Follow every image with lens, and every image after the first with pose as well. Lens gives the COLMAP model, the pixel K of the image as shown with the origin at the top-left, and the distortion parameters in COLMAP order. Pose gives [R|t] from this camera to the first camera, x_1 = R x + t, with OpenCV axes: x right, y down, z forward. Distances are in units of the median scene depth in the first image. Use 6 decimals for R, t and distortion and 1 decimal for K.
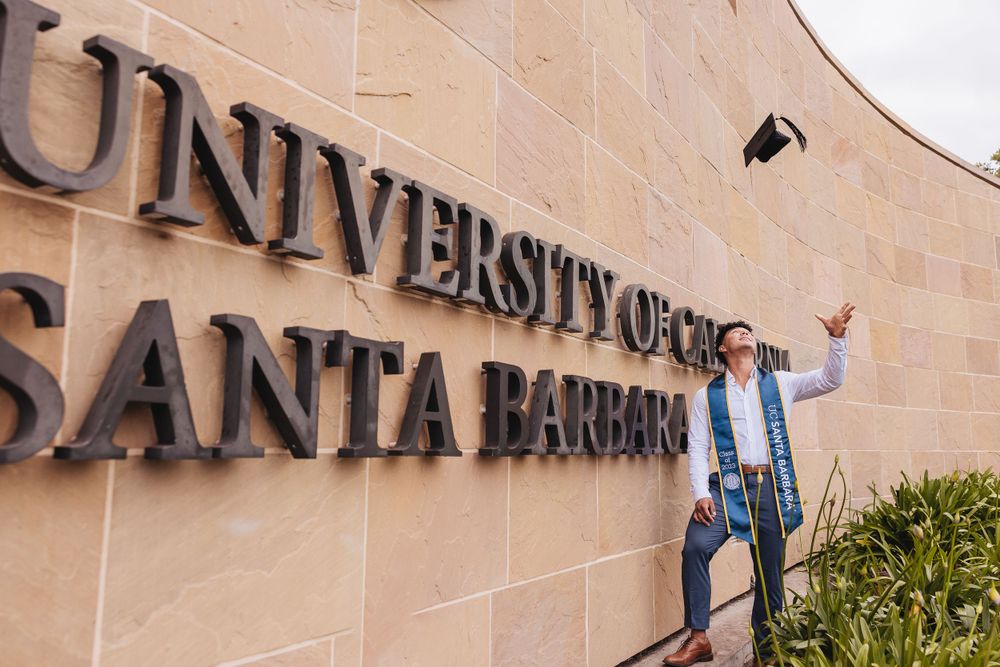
lens RADIAL K [[805.3, 0, 500.0], [0, 805.3, 333.5], [0, 0, 1]] dist [-0.000786, -0.001246]
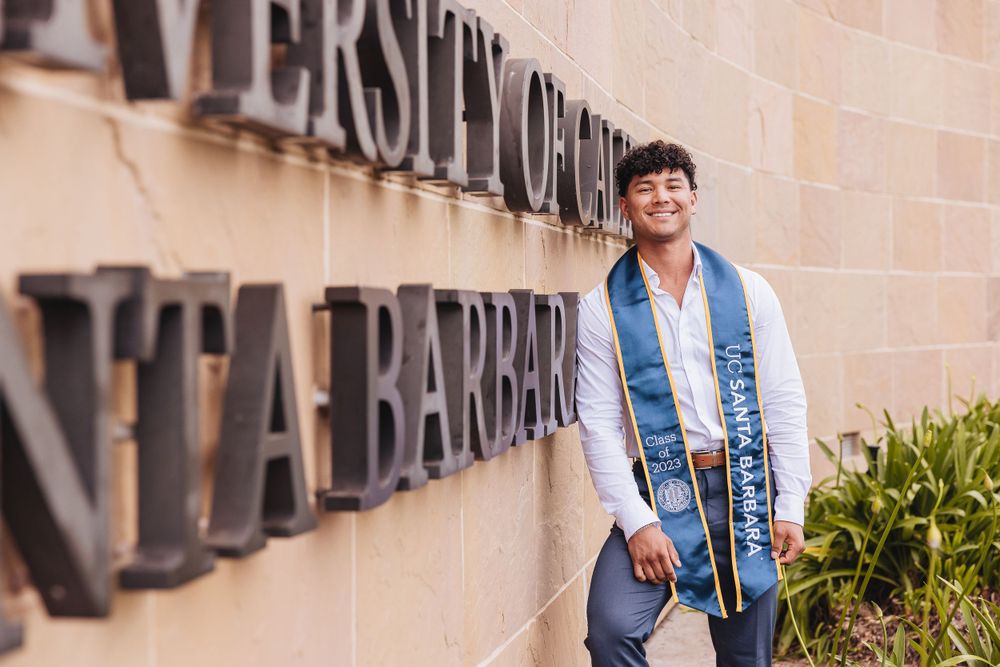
lens RADIAL K [[1734.1, 0, 500.0], [0, 1734.1, 333.5], [0, 0, 1]] dist [-0.019071, -0.127820]
pose [[0.948289, -0.021741, 0.316662, -0.141325], [-0.023424, 0.990138, 0.138125, -0.041833], [-0.316542, -0.138400, 0.938428, 0.089544]]
